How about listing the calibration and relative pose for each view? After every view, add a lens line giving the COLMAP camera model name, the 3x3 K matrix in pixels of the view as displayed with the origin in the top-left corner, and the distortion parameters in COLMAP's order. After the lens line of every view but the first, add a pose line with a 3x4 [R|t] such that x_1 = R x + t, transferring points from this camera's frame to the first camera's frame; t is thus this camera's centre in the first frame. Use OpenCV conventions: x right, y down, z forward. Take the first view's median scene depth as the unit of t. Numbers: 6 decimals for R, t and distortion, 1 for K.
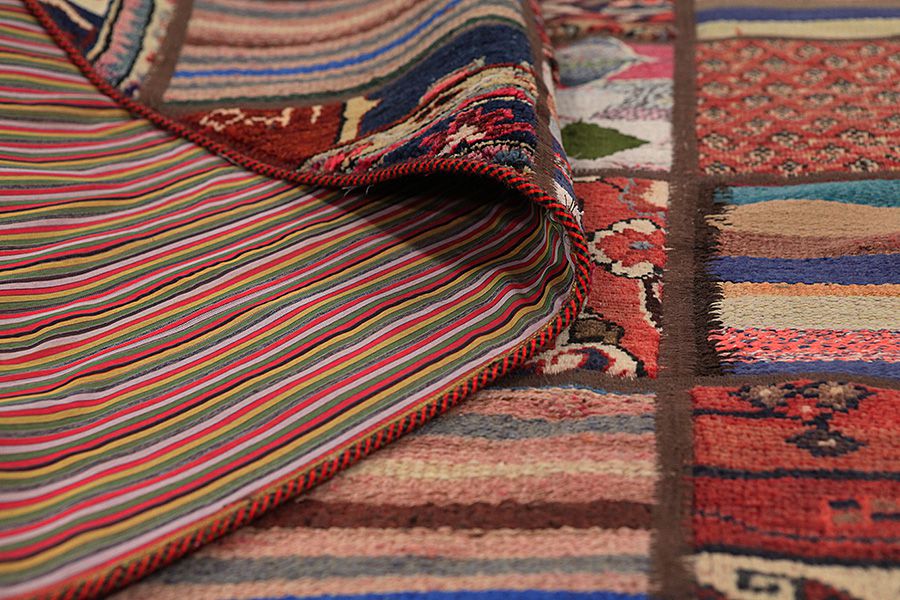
lens RADIAL K [[1784.7, 0, 449.9], [0, 1784.7, 299.8], [0, 0, 1]] dist [0.365827, 0.000000]
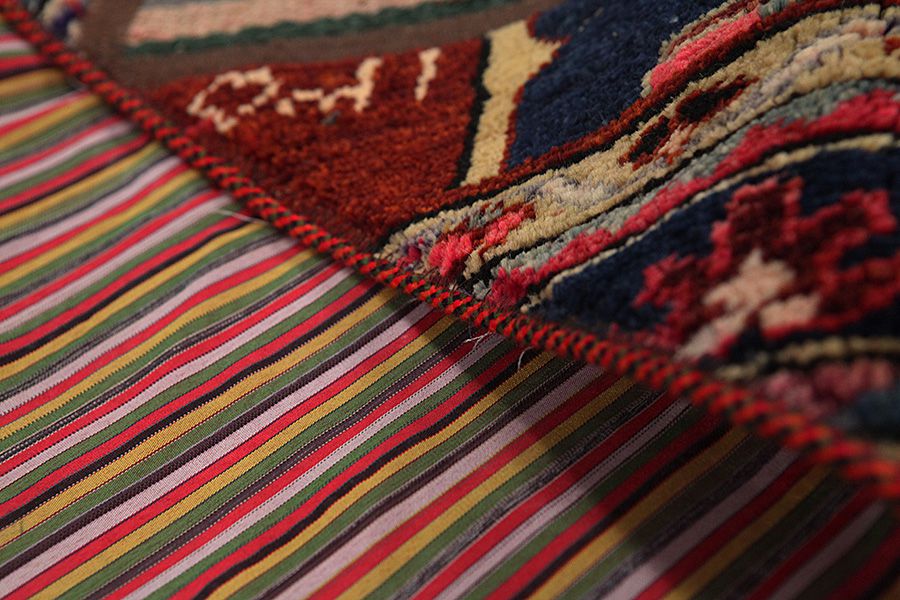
lens RADIAL K [[1784.7, 0, 451.1], [0, 1784.7, 301.3], [0, 0, 1]] dist [0.365827, 0.000000]
pose [[0.984929, -0.041755, -0.167842, 0.007614], [0.080929, 0.968895, 0.233867, -0.161422], [0.152856, -0.243926, 0.957672, 0.564631]]
